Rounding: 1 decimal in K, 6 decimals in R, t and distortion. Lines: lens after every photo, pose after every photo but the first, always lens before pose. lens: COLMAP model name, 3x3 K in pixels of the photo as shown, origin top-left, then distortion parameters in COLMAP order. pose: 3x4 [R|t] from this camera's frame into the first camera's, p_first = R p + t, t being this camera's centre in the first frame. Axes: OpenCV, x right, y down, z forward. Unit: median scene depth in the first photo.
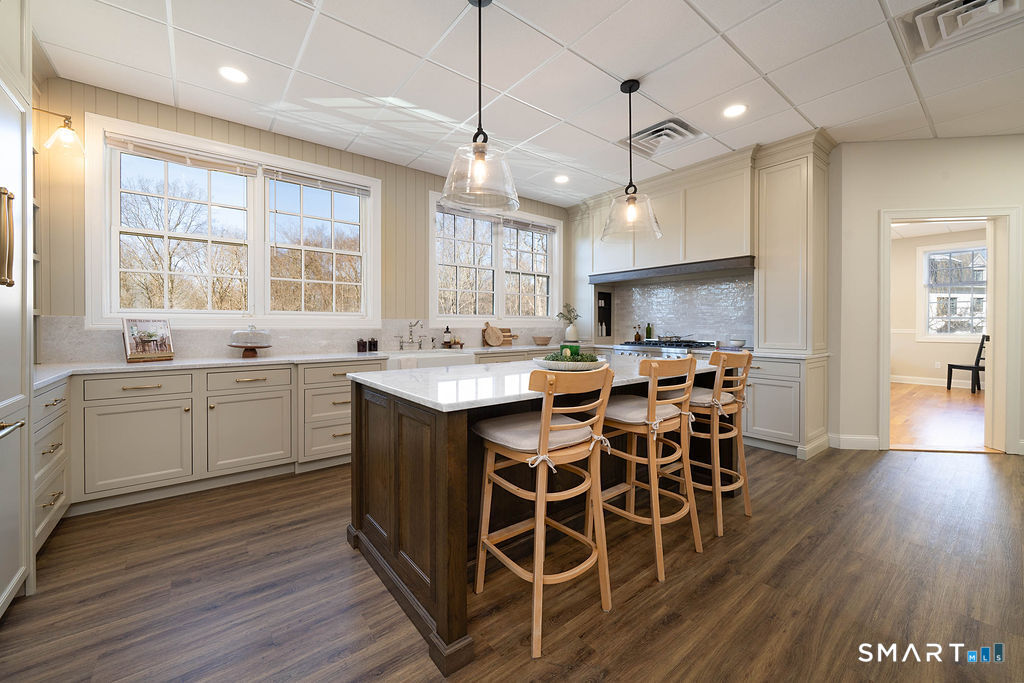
lens RADIAL K [[398.8, 0, 512.2], [0, 398.8, 325.0], [0, 0, 1]] dist [-0.000897, -0.000066]
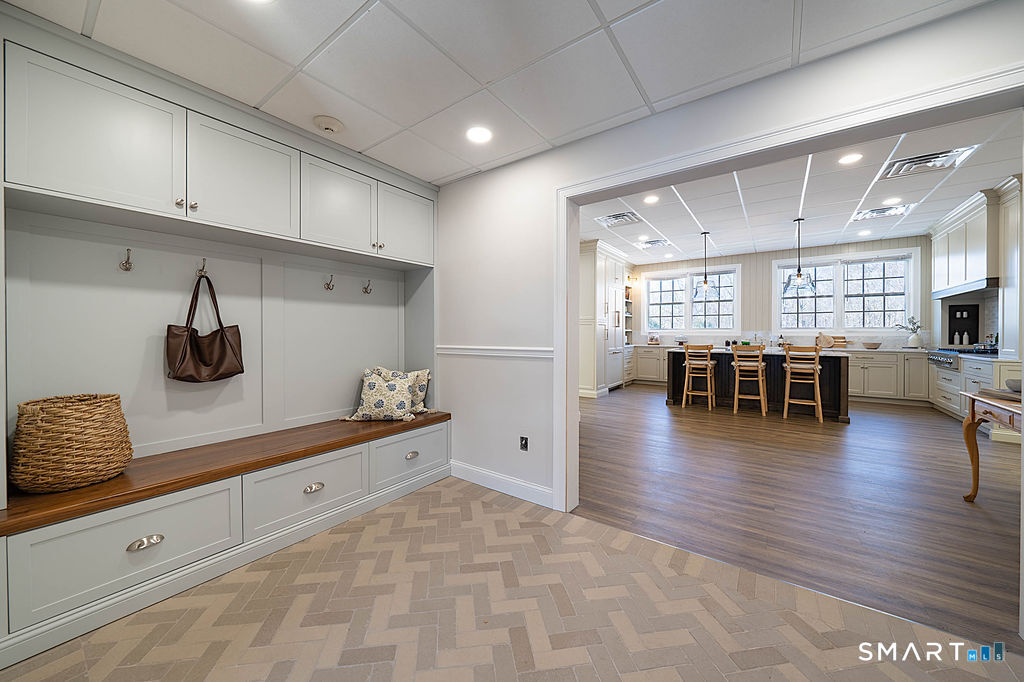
lens RADIAL K [[364.6, 0, 512.0], [0, 364.6, 336.5], [0, 0, 1]] dist [-0.009898, -0.000013]
pose [[0.268269, 0.007570, -0.963314, 1.166807], [-0.001800, 0.999971, 0.007356, 0.001416], [0.963342, -0.000240, 0.268274, -0.649081]]
